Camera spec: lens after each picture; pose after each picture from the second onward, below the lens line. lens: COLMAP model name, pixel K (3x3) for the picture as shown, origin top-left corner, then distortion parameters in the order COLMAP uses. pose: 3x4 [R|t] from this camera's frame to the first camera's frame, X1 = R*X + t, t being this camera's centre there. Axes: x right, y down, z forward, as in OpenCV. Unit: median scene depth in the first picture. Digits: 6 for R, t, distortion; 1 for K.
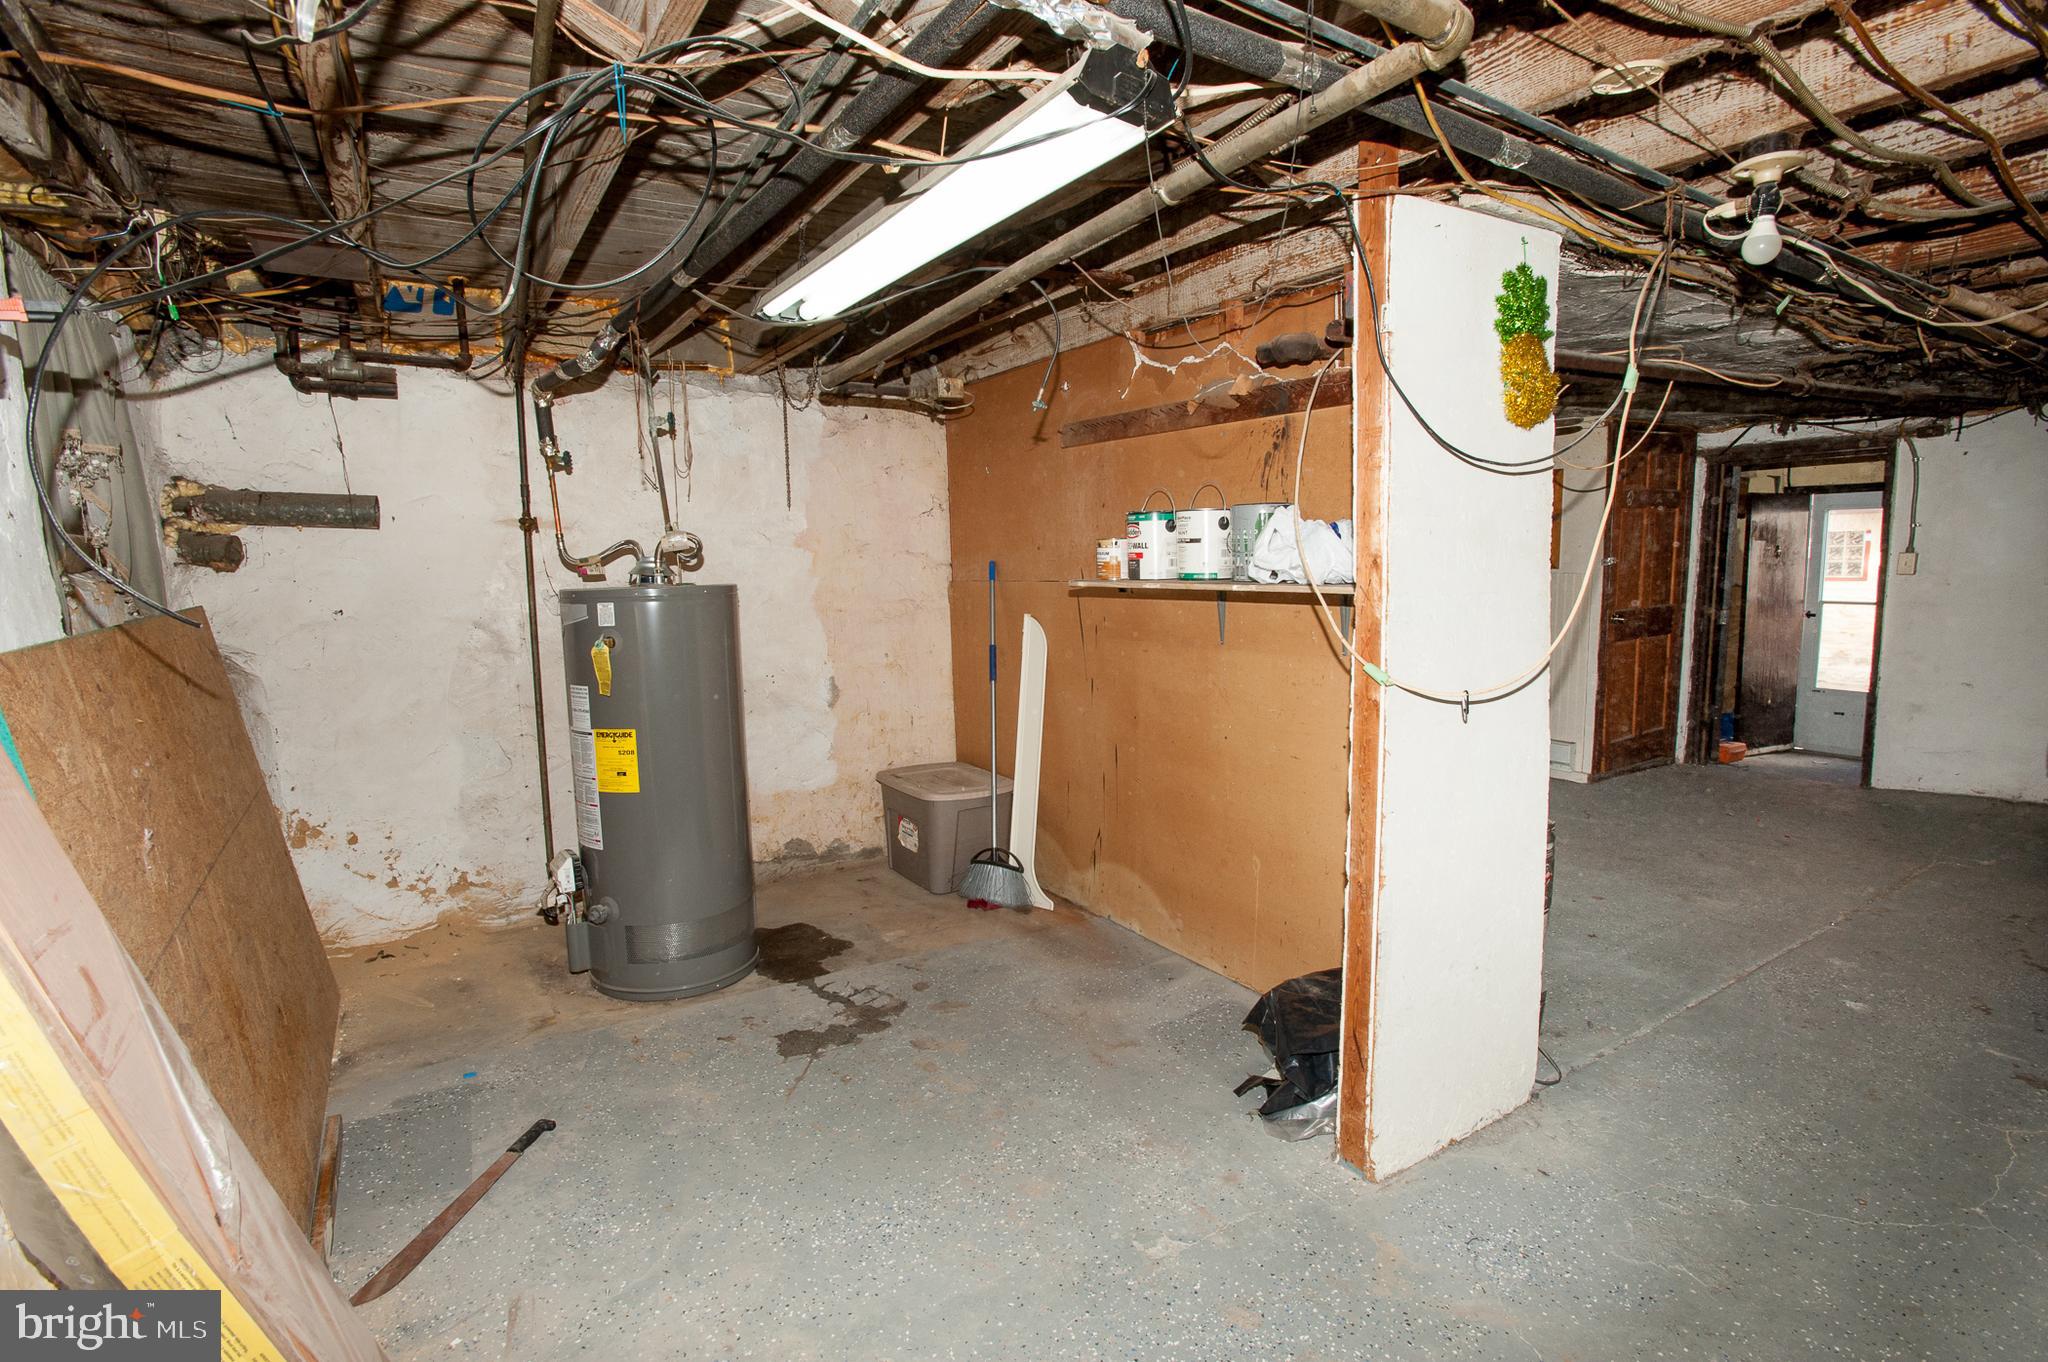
lens RADIAL K [[992.5, 0, 1019.0], [0, 992.5, 678.9], [0, 0, 1]] dist [-0.054036, 0.018348]
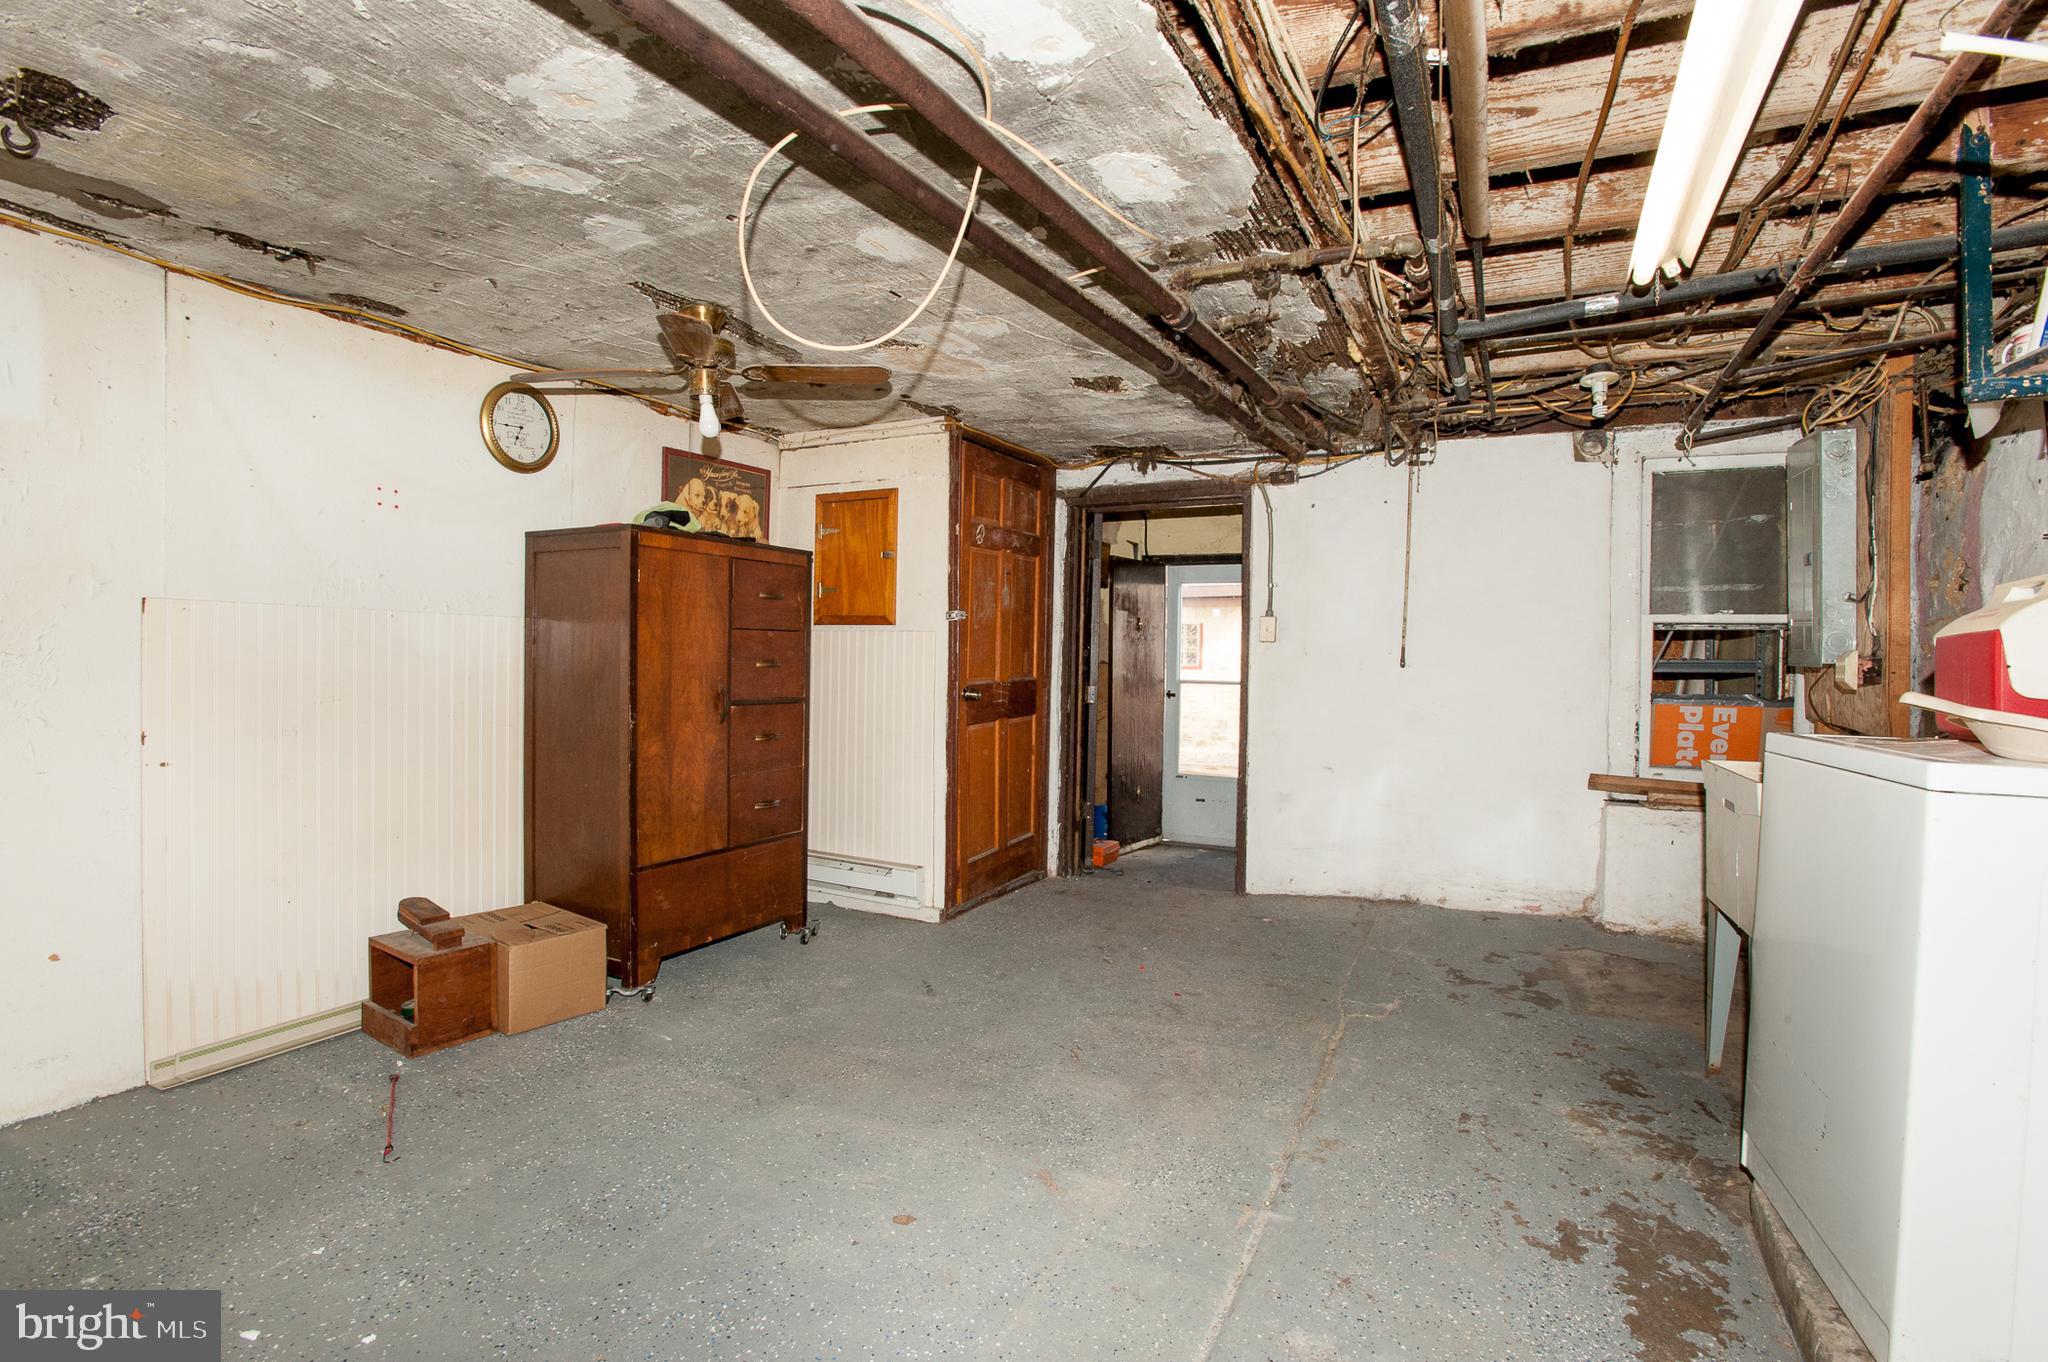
lens RADIAL K [[992.5, 0, 1018.9], [0, 992.5, 671.9], [0, 0, 1]] dist [-0.054036, 0.018348]
pose [[0.851792, 0.017333, 0.523593, 0.237109], [0.034717, 0.995388, -0.089429, -0.009015], [-0.522728, 0.094353, 0.847262, 0.321433]]
